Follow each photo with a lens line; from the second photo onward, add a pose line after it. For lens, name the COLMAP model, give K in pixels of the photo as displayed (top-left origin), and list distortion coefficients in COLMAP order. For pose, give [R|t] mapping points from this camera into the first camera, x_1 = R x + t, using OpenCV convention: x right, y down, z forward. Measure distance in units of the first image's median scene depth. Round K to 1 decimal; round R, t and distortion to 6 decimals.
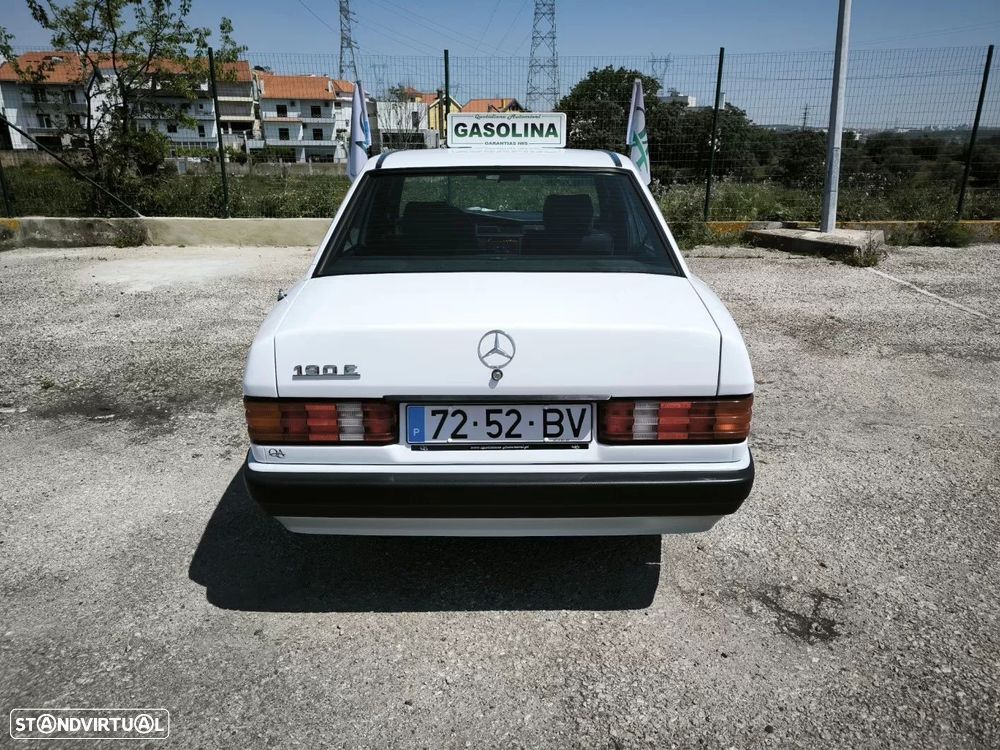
lens RADIAL K [[697.2, 0, 496.3], [0, 697.2, 374.7], [0, 0, 1]] dist [0.041292, -0.030043]
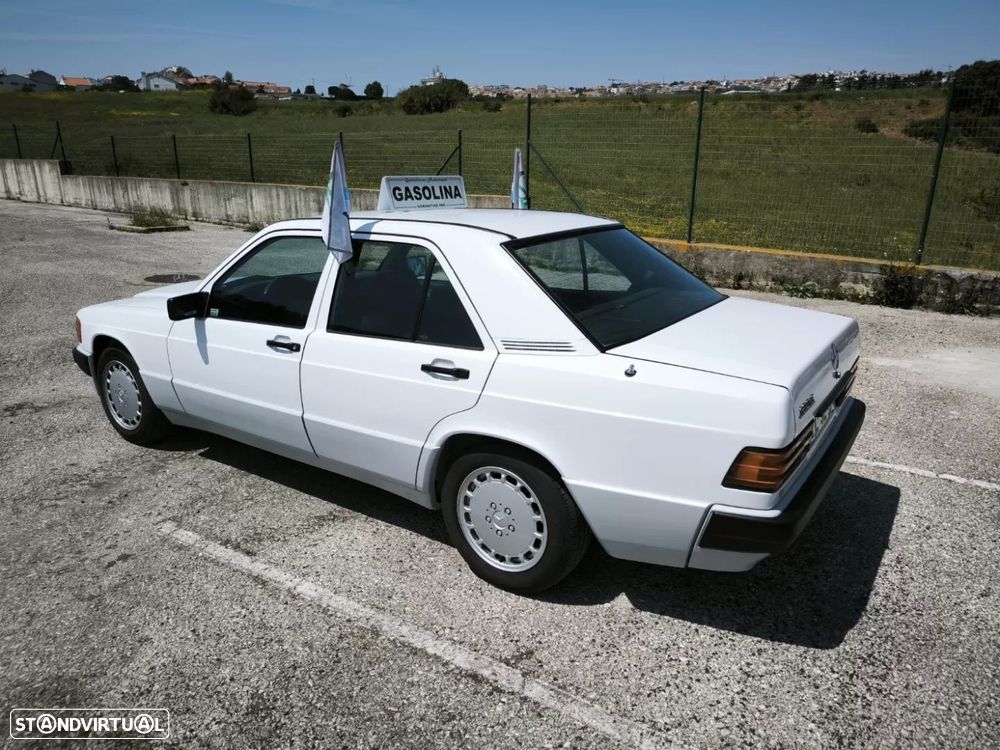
lens RADIAL K [[697.2, 0, 495.1], [0, 697.2, 371.6], [0, 0, 1]] dist [0.041292, -0.030043]
pose [[-0.525378, 0.240210, -0.816258, 0.371709], [-0.280406, 0.856853, 0.432638, -0.286928], [0.803337, 0.456182, -0.382815, 0.776215]]
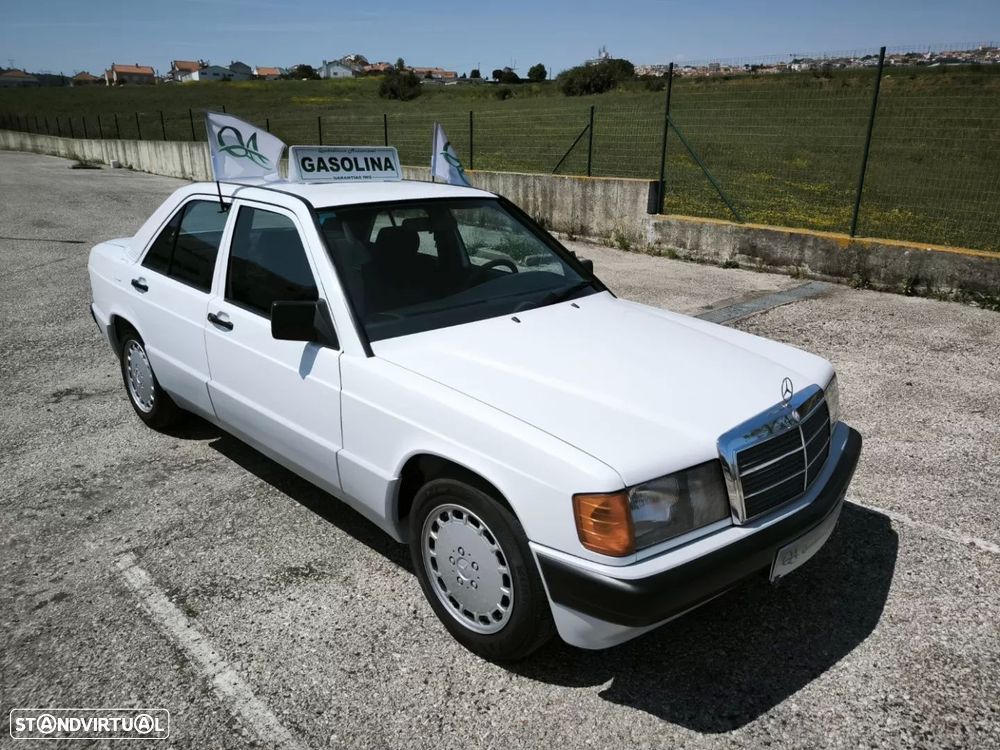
lens RADIAL K [[697.2, 0, 494.0], [0, 697.2, 379.9], [0, 0, 1]] dist [0.041292, -0.030043]
pose [[-0.696530, 0.223435, -0.681852, 0.255875], [-0.237979, 0.824554, 0.513299, -0.277123], [0.676913, 0.519795, -0.521154, 0.768121]]
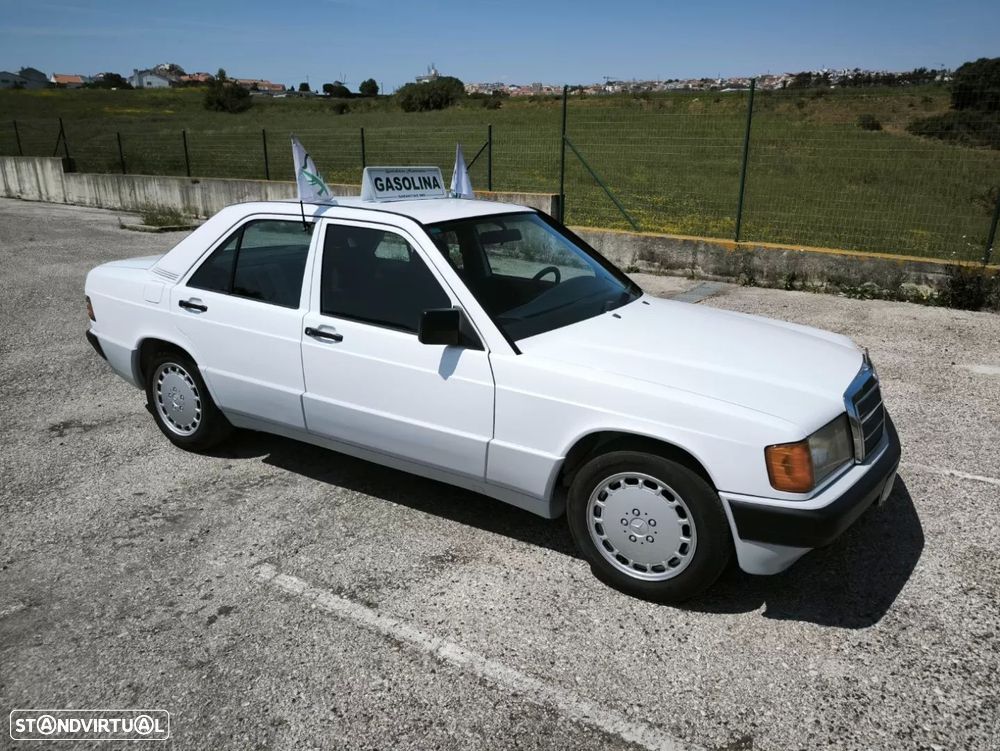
lens RADIAL K [[697.2, 0, 499.3], [0, 697.2, 375.3], [0, 0, 1]] dist [0.041292, -0.030043]
pose [[-0.514872, 0.248193, -0.820553, 0.367076], [-0.281969, 0.854885, 0.435505, -0.254710], [0.809568, 0.455600, -0.370174, 0.694411]]
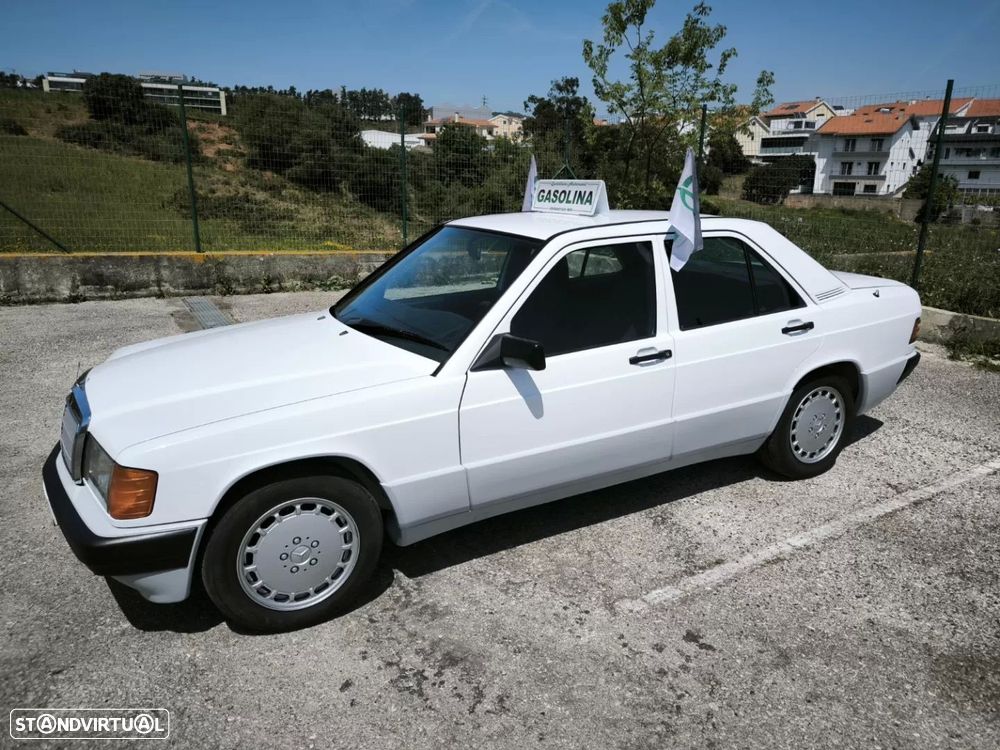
lens RADIAL K [[697.2, 0, 506.5], [0, 697.2, 371.4], [0, 0, 1]] dist [0.041292, -0.030043]
pose [[0.530146, 0.233369, -0.815159, 0.376197], [-0.284201, 0.954674, 0.088478, -0.107610], [0.798859, 0.184763, 0.572440, 0.268923]]
